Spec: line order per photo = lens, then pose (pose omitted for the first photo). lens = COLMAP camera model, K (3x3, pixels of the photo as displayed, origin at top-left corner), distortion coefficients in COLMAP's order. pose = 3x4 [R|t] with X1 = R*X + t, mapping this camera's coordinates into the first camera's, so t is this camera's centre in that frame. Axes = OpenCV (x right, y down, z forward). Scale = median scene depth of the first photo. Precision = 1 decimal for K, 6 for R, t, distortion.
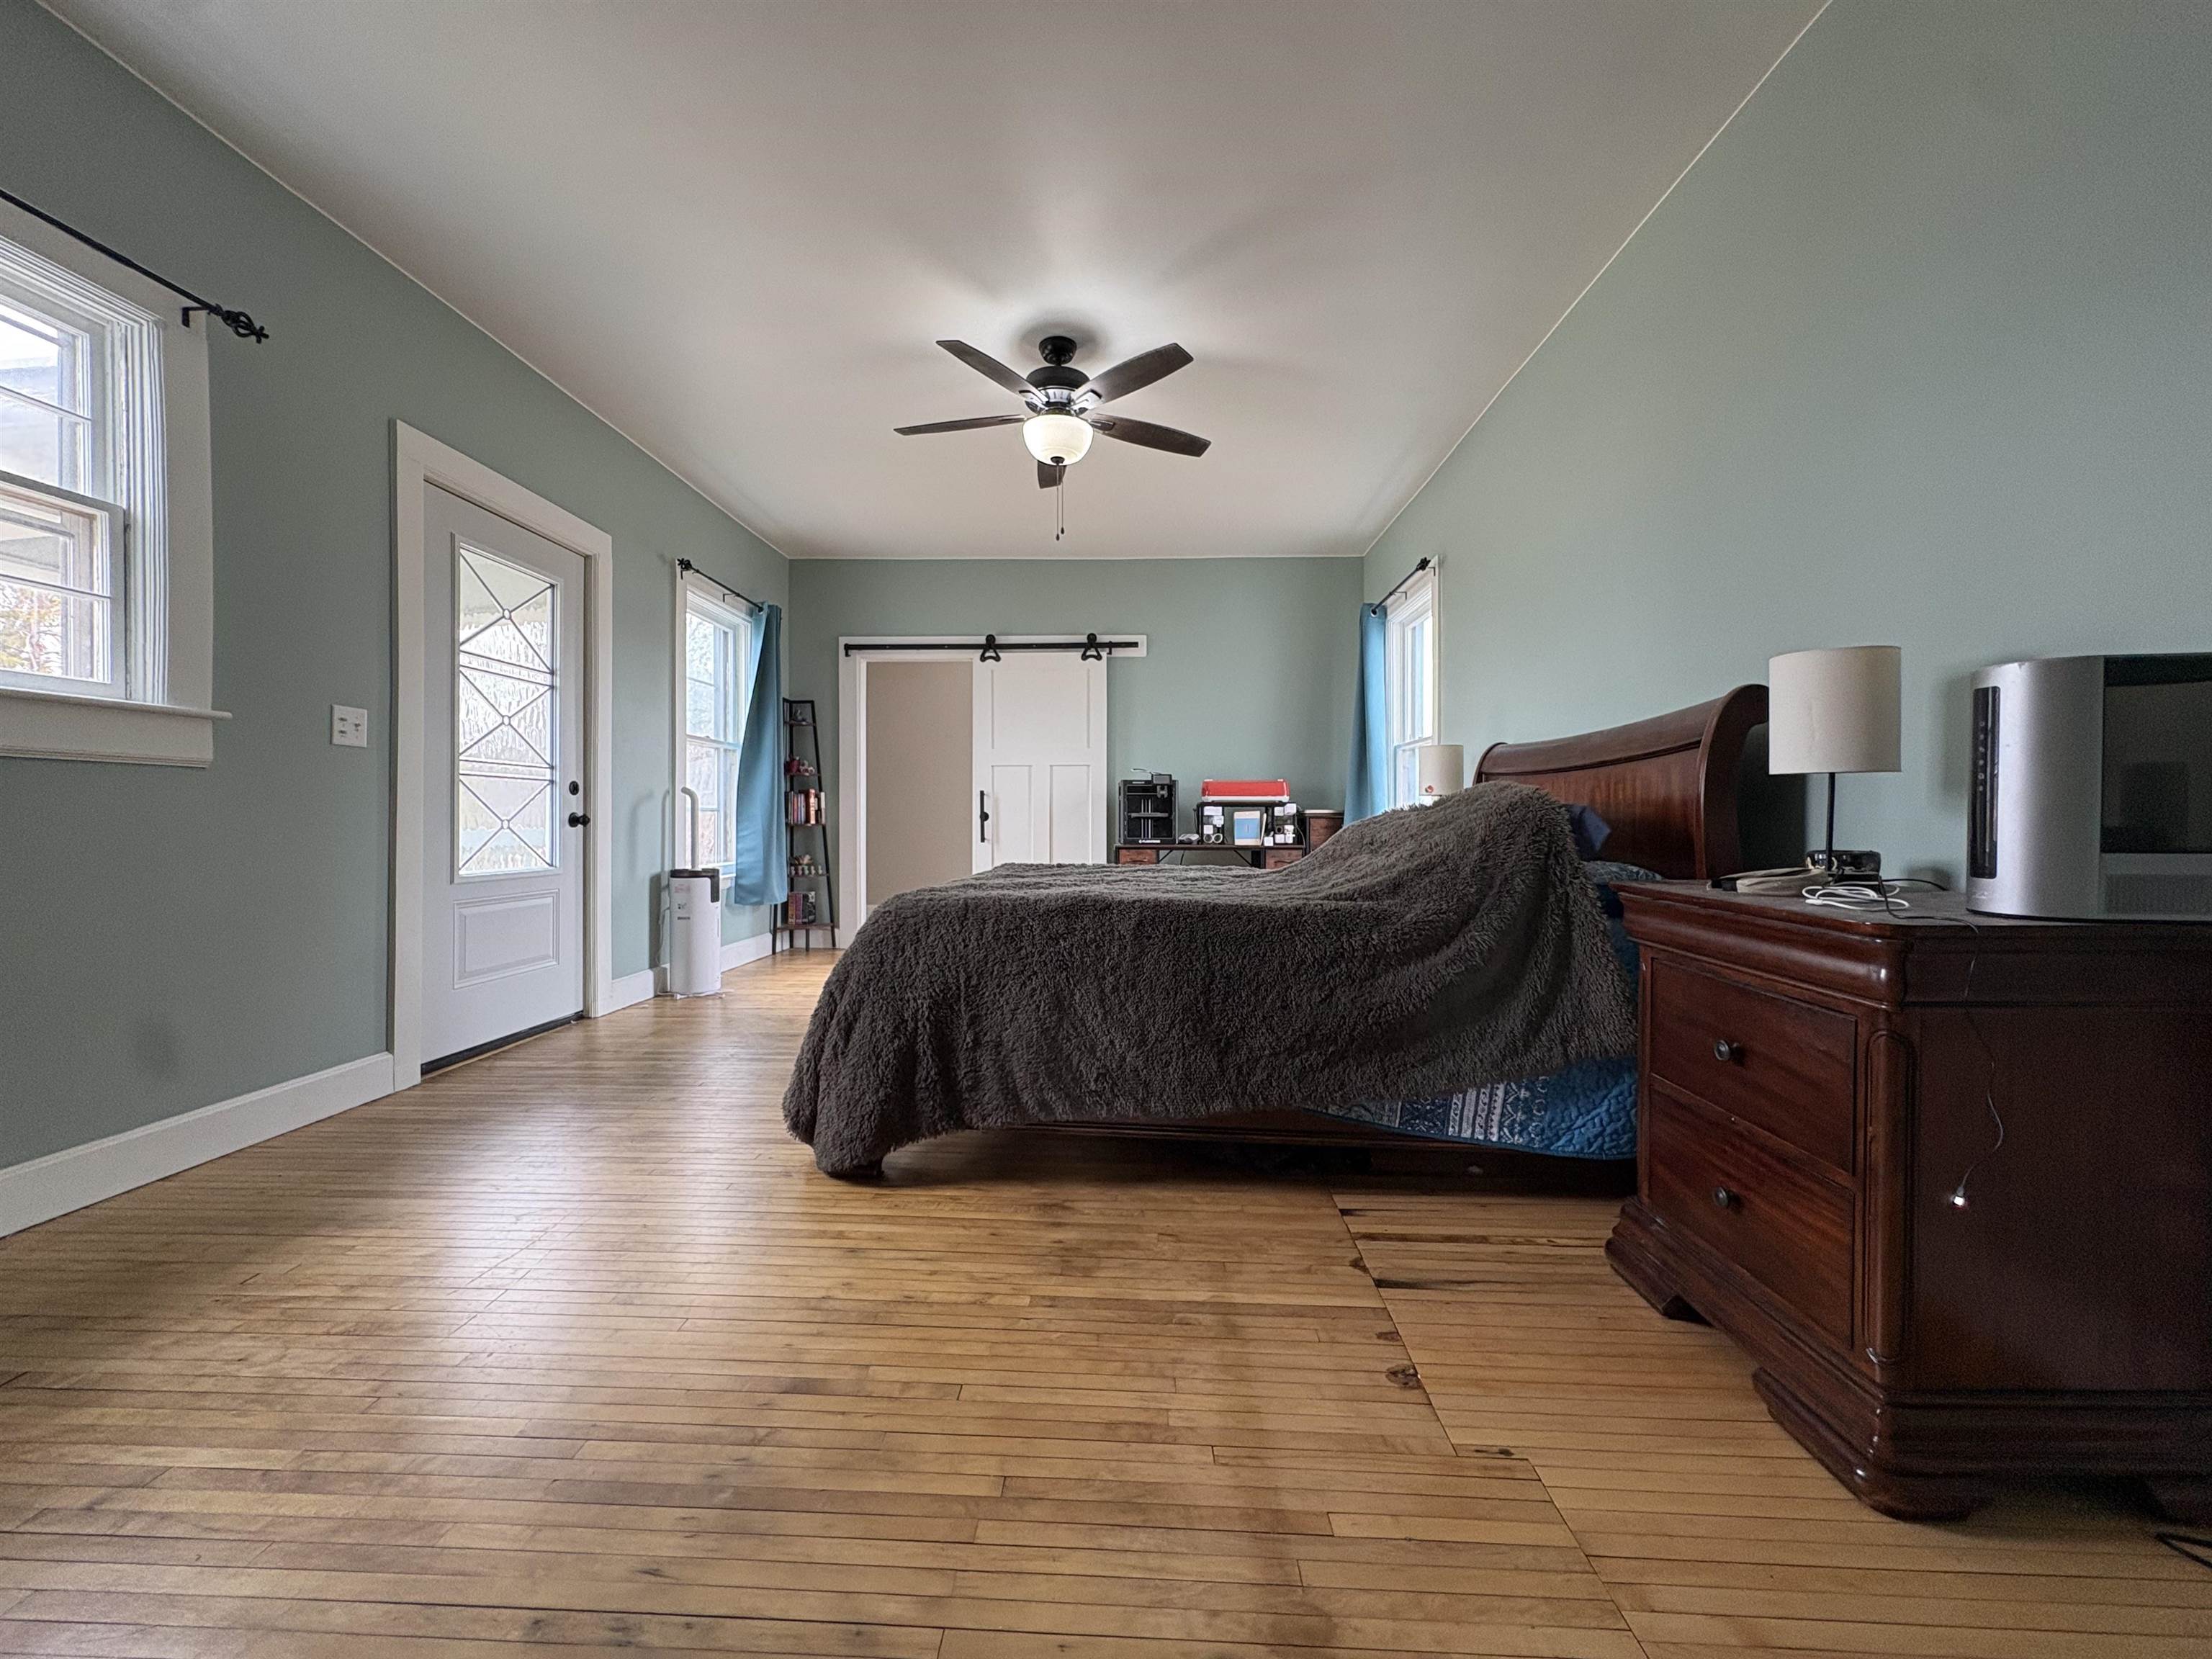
lens RADIAL K [[894.9, 0, 1106.0], [0, 894.9, 829.5], [0, 0, 1]] dist [0.014128, 0.000072]
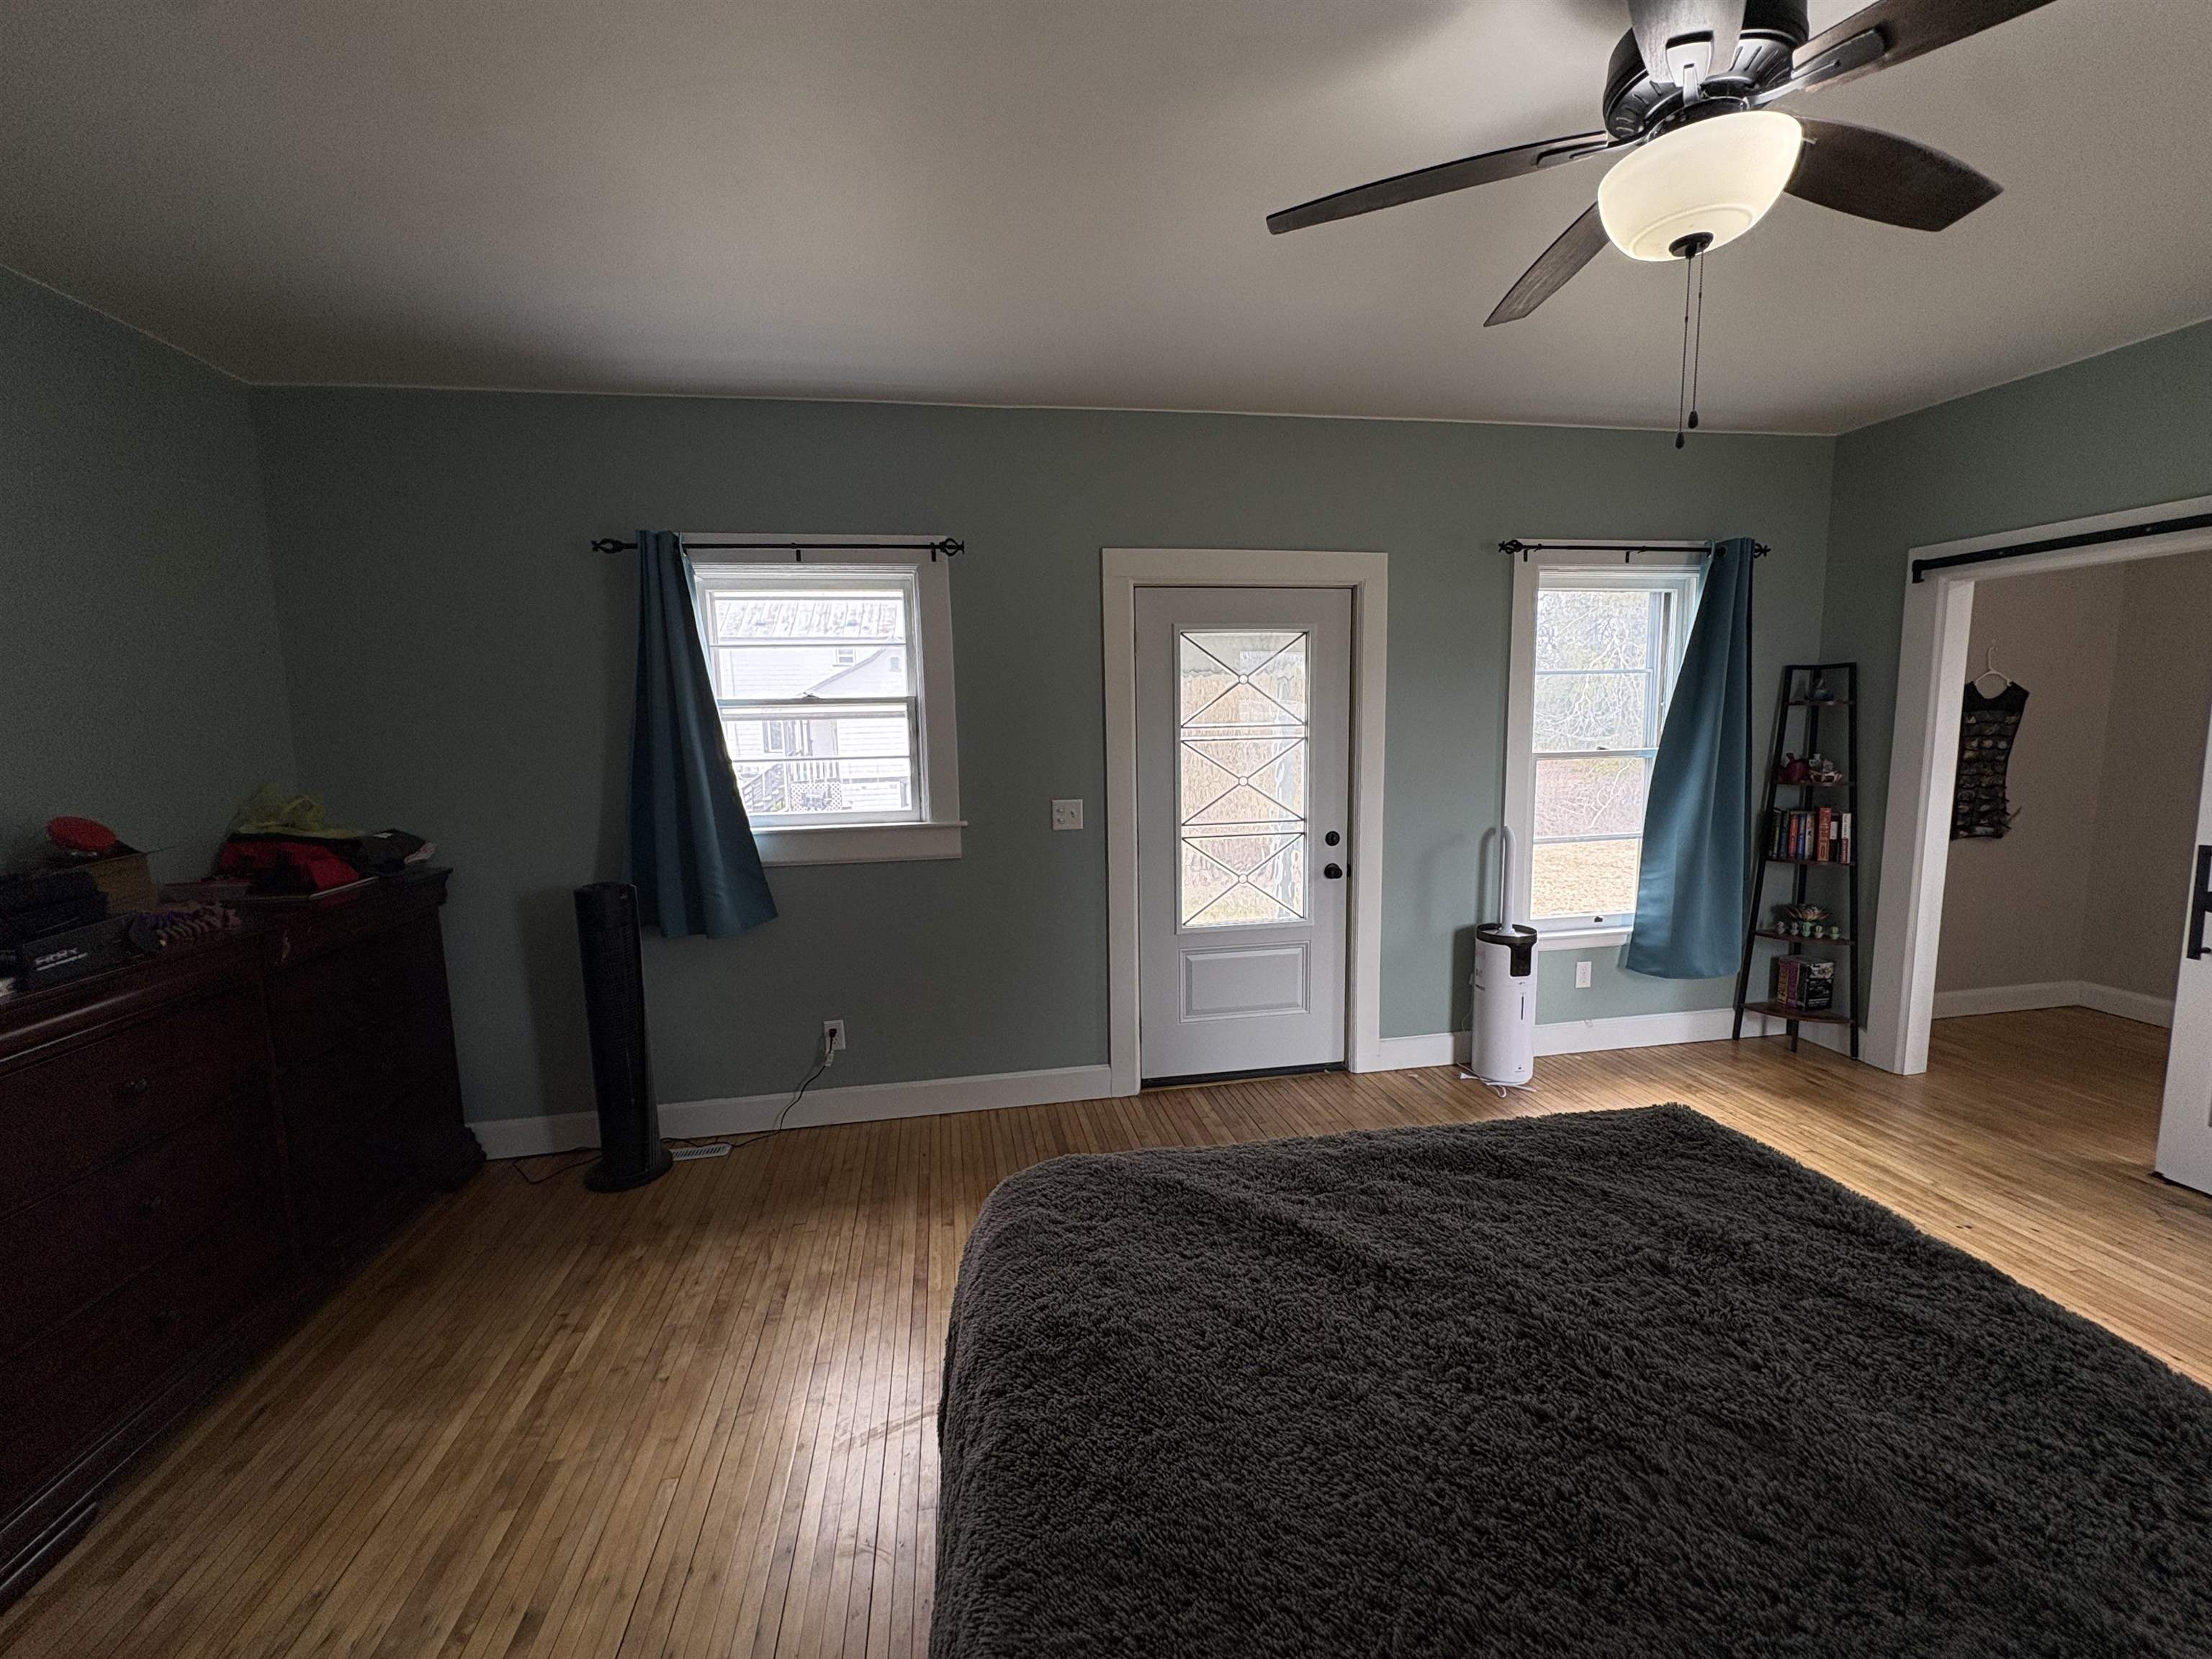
lens RADIAL K [[894.9, 0, 1106.0], [0, 894.9, 829.5], [0, 0, 1]] dist [0.014128, 0.000072]
pose [[0.211531, 0.114545, -0.970636, 0.287598], [0.012679, 0.992703, 0.119913, -0.172396], [0.977289, -0.037672, 0.208535, 0.556297]]
